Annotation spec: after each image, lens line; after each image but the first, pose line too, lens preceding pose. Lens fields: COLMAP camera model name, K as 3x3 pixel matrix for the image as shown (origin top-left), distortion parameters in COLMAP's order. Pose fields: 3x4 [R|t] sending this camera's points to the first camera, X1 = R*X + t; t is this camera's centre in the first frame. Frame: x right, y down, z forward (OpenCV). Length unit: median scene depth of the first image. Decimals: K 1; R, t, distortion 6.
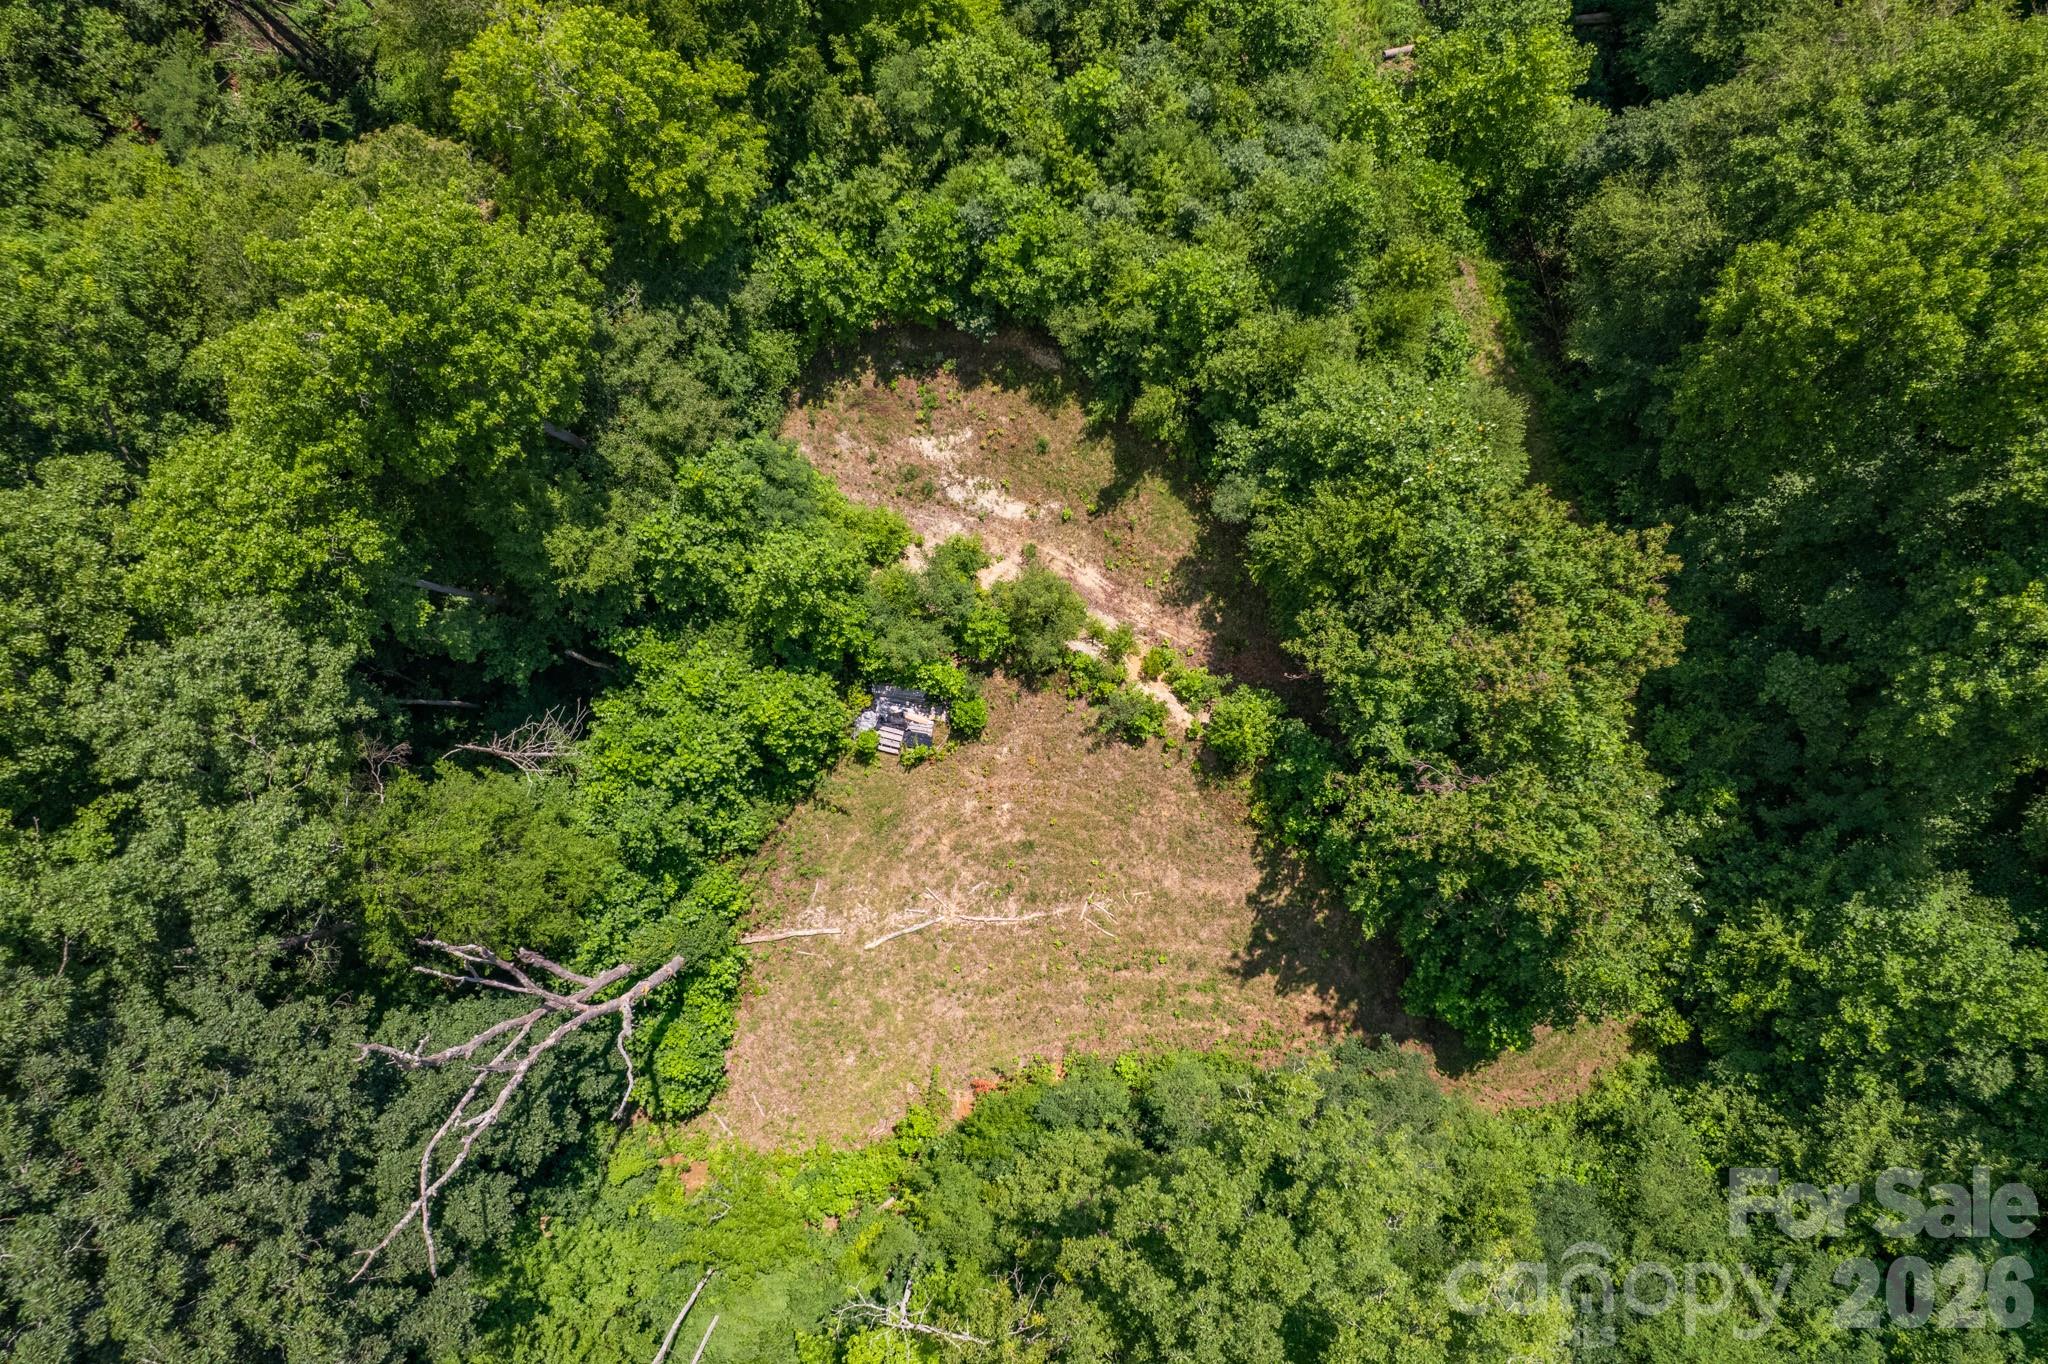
lens RADIAL K [[1339.3, 0, 1037.0], [0, 1339.3, 691.4], [0, 0, 1]] dist [-0.033456, 0.007415]
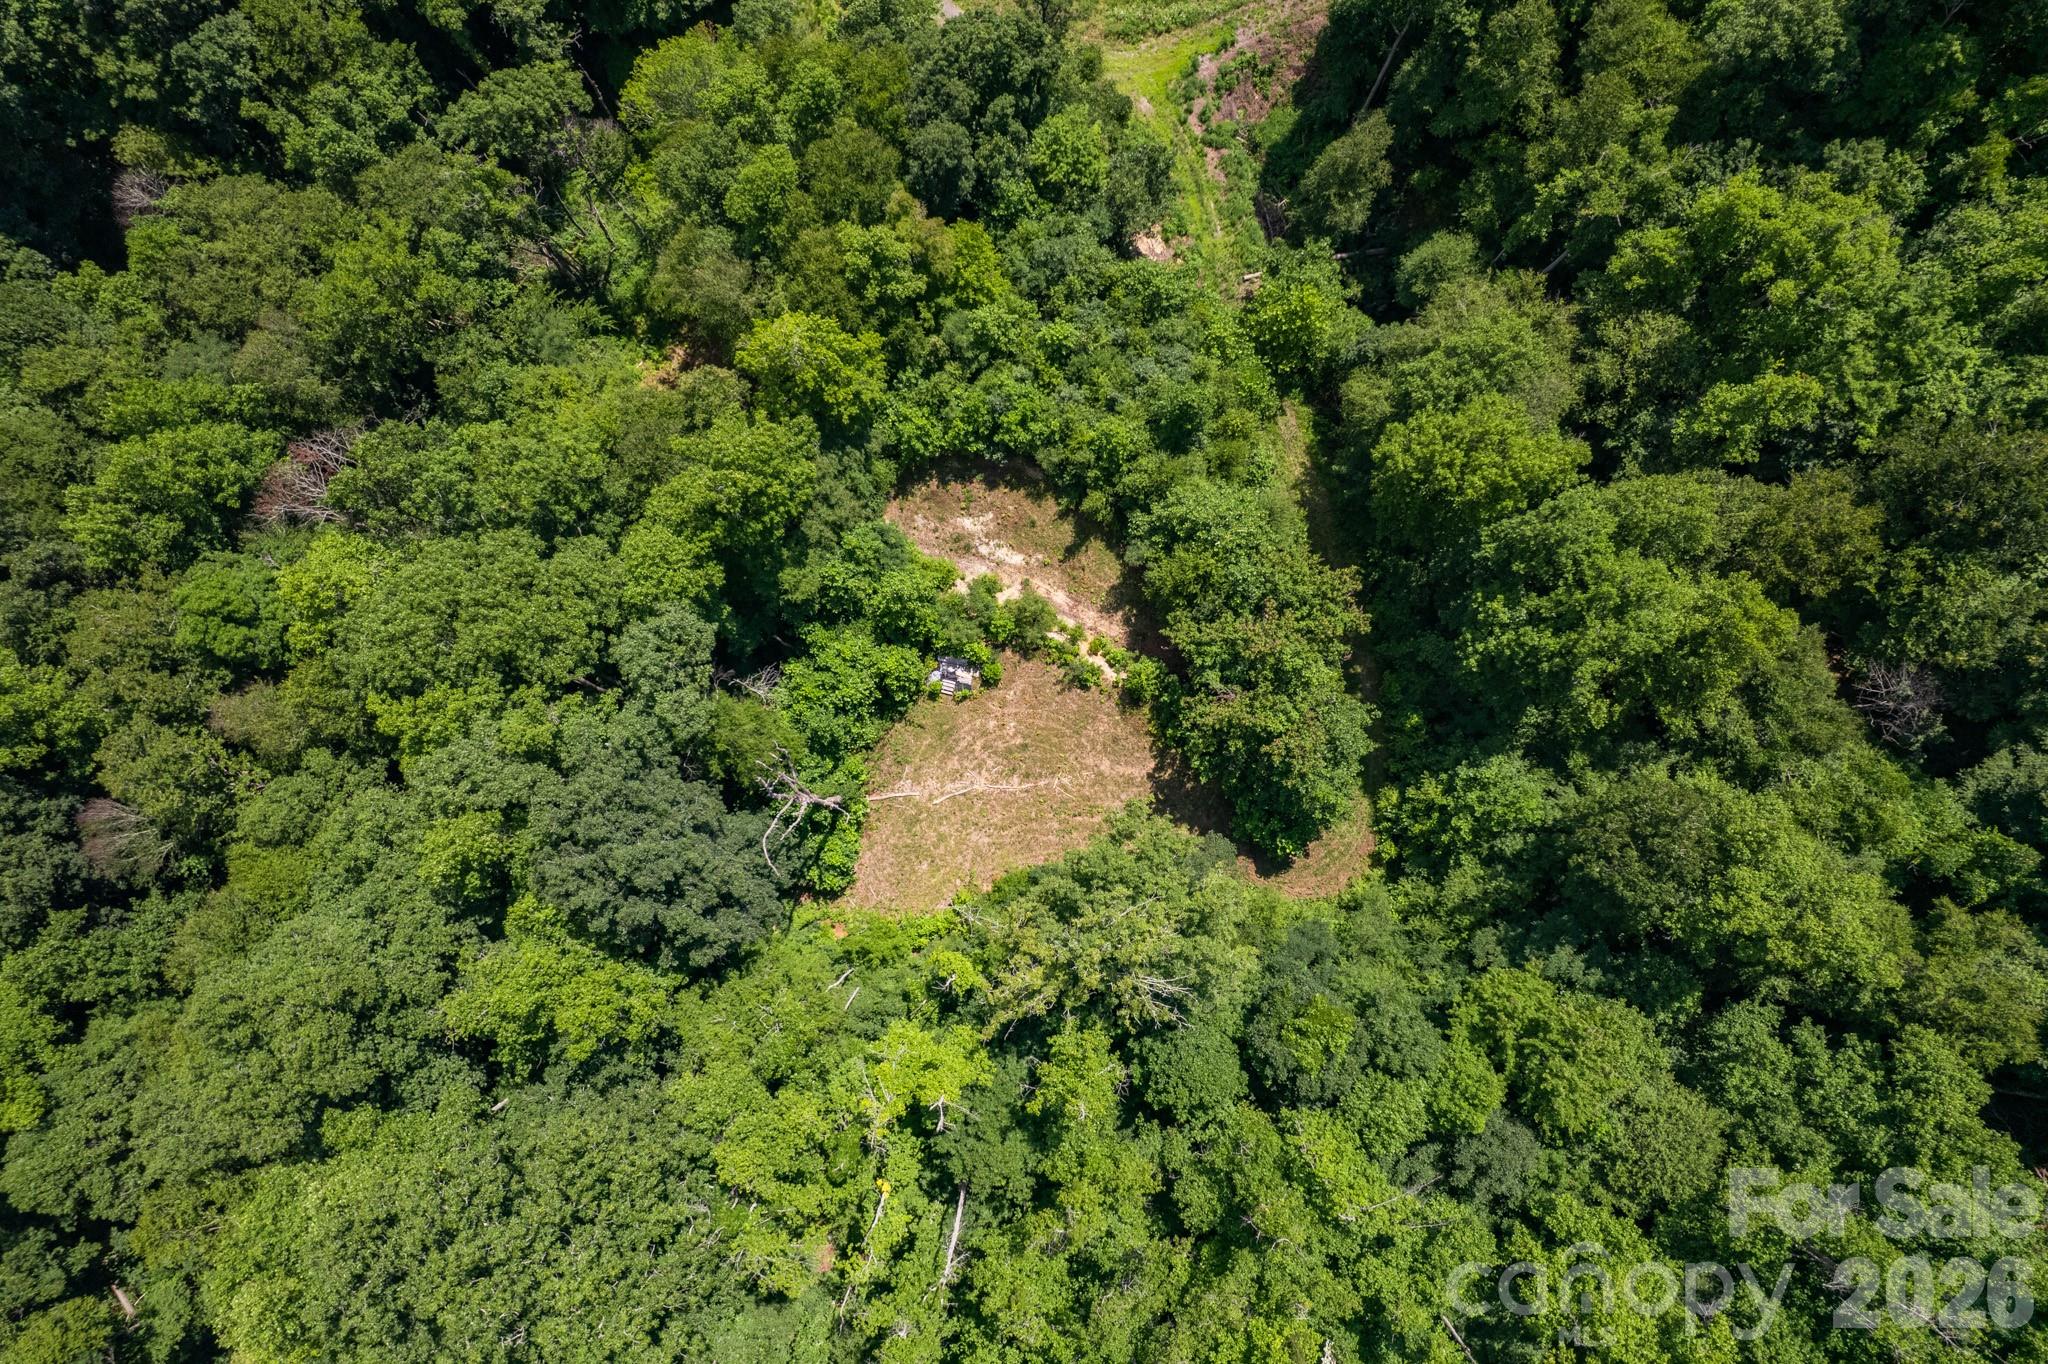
lens RADIAL K [[1339.3, 0, 1009.2], [0, 1339.3, 676.0], [0, 0, 1]] dist [-0.033456, 0.007415]
pose [[0.999853, 0.000931, -0.017128, 0.003420], [-0.001613, 0.999203, -0.039878, 0.098102], [0.017078, 0.039900, 0.999058, -0.833366]]
